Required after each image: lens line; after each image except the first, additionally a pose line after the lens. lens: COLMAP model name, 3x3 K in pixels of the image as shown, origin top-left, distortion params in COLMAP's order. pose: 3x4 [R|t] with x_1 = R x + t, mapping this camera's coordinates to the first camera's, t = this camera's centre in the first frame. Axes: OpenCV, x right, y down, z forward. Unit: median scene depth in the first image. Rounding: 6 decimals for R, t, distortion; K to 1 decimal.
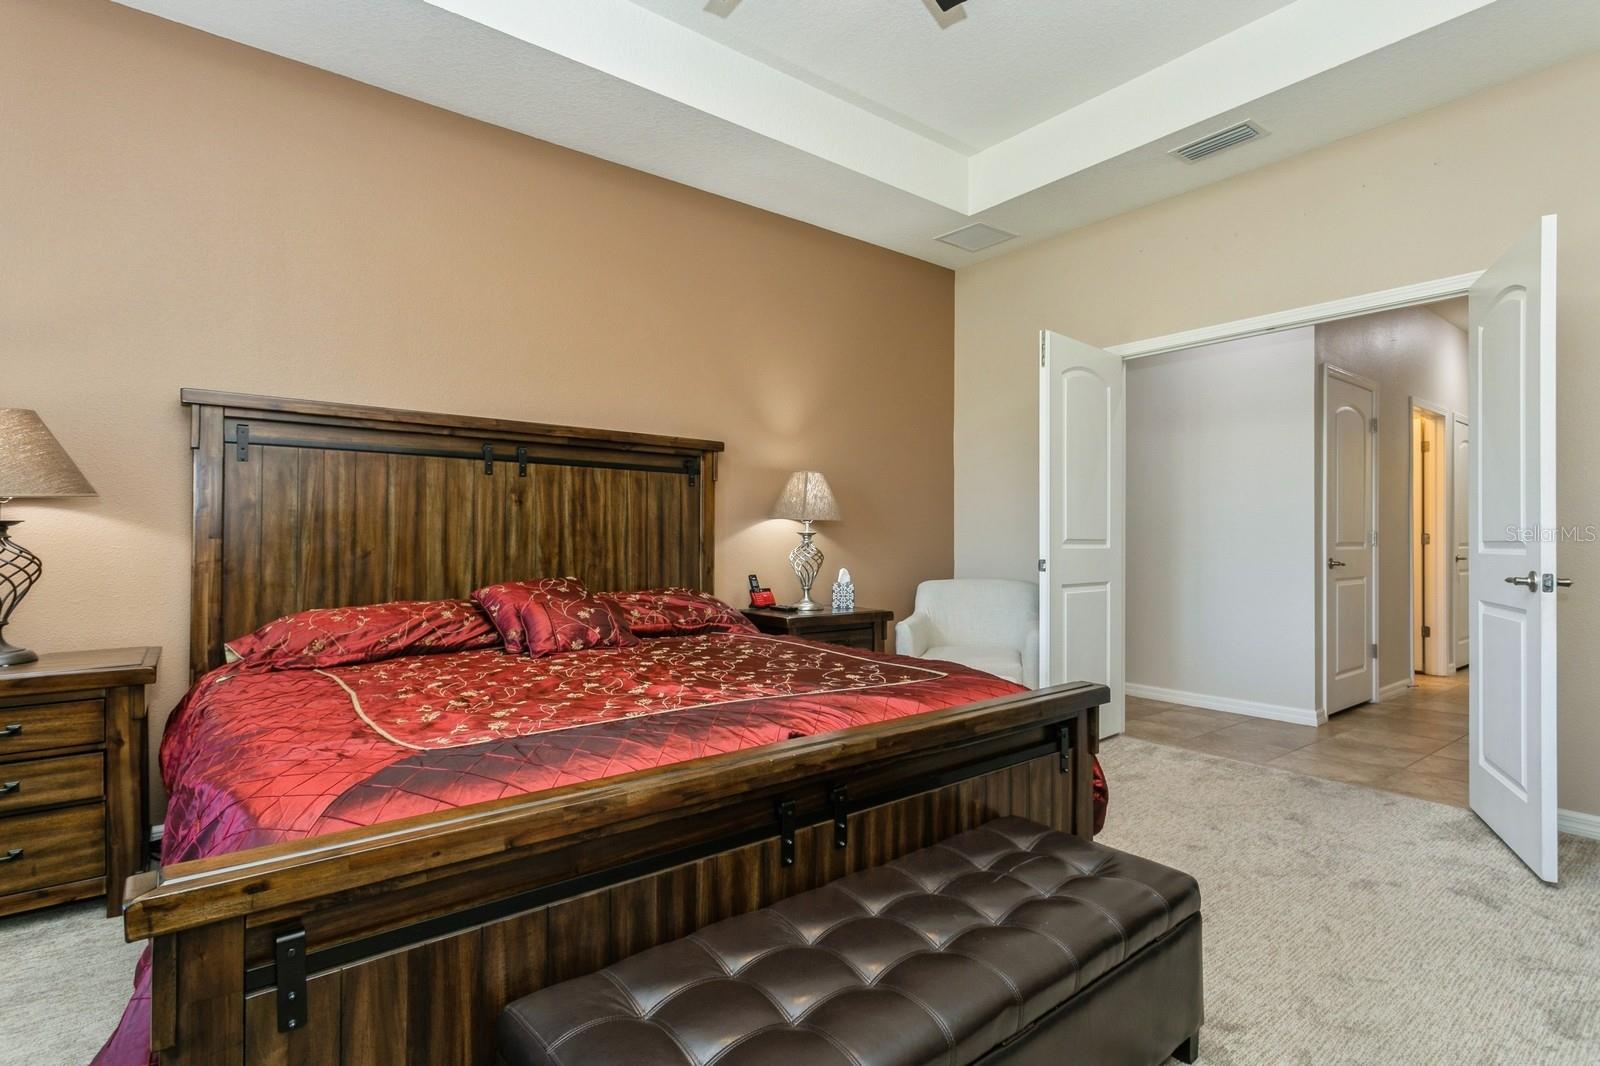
lens RADIAL K [[777.2, 0, 804.6], [0, 777.2, 541.3], [0, 0, 1]] dist [0.002672, 0.001631]
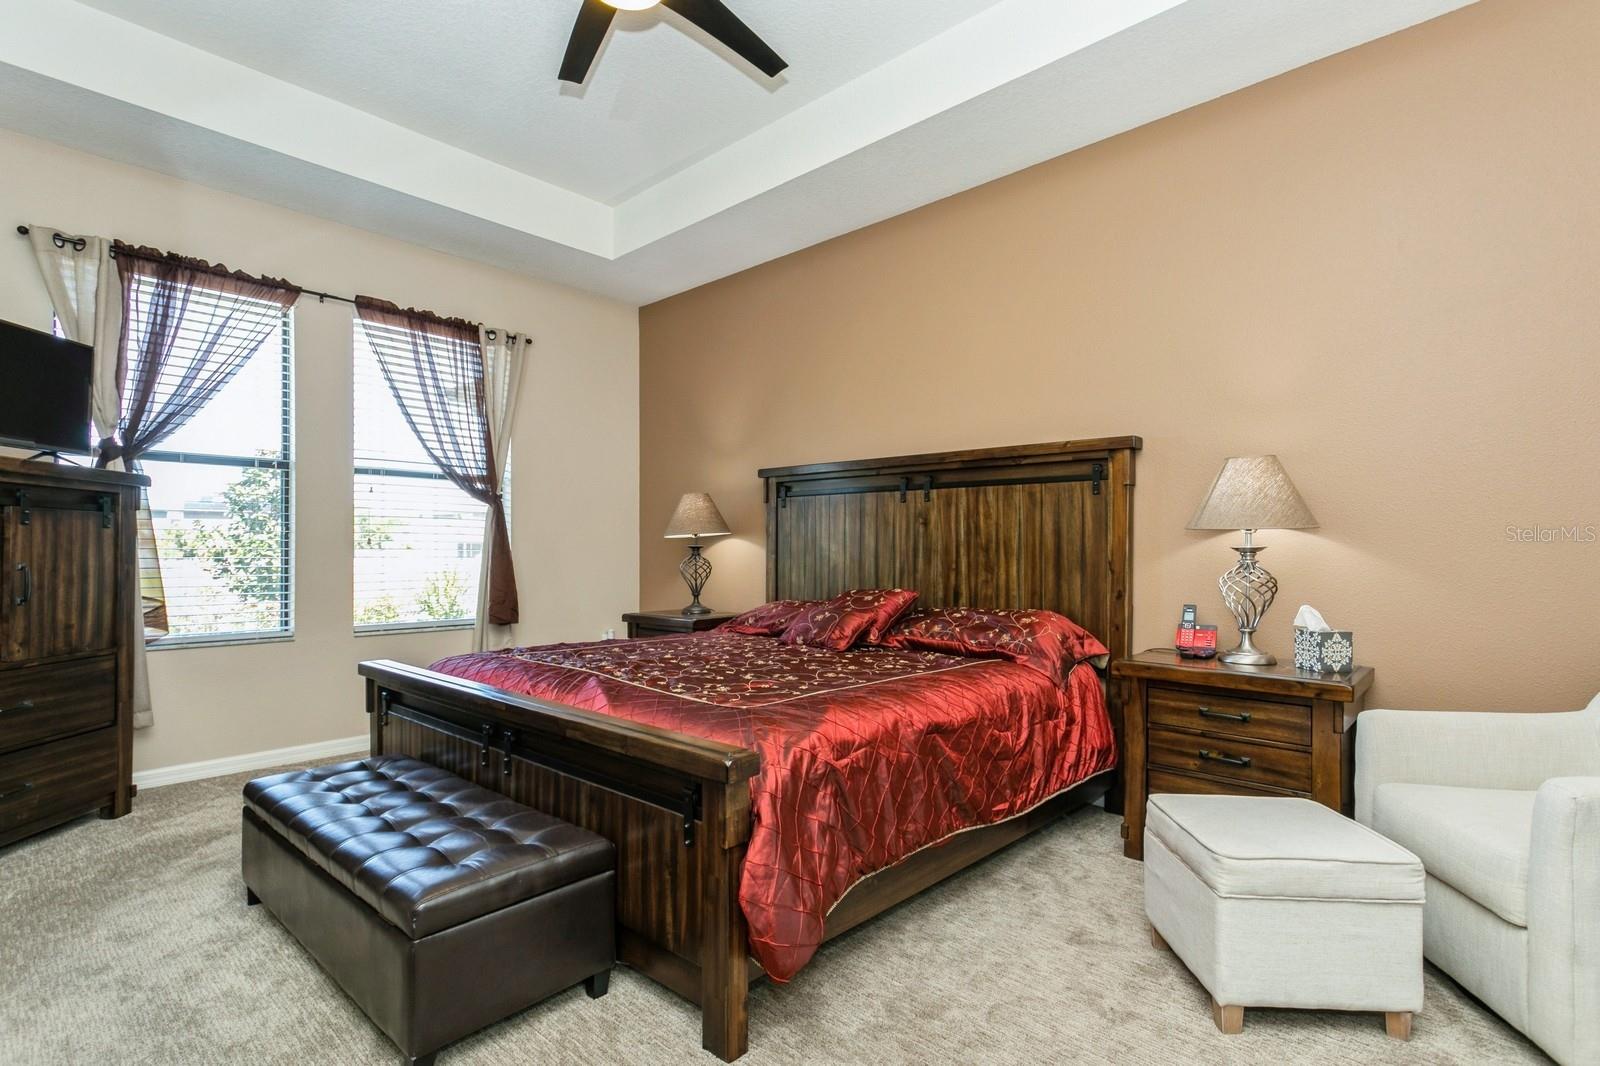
lens RADIAL K [[777.2, 0, 800.2], [0, 777.2, 534.8], [0, 0, 1]] dist [0.002672, 0.001631]
pose [[0.162889, -0.018637, -0.986468, 0.701301], [-0.004500, 0.999797, -0.019632, -0.009174], [0.986634, 0.007637, 0.162772, 0.587166]]
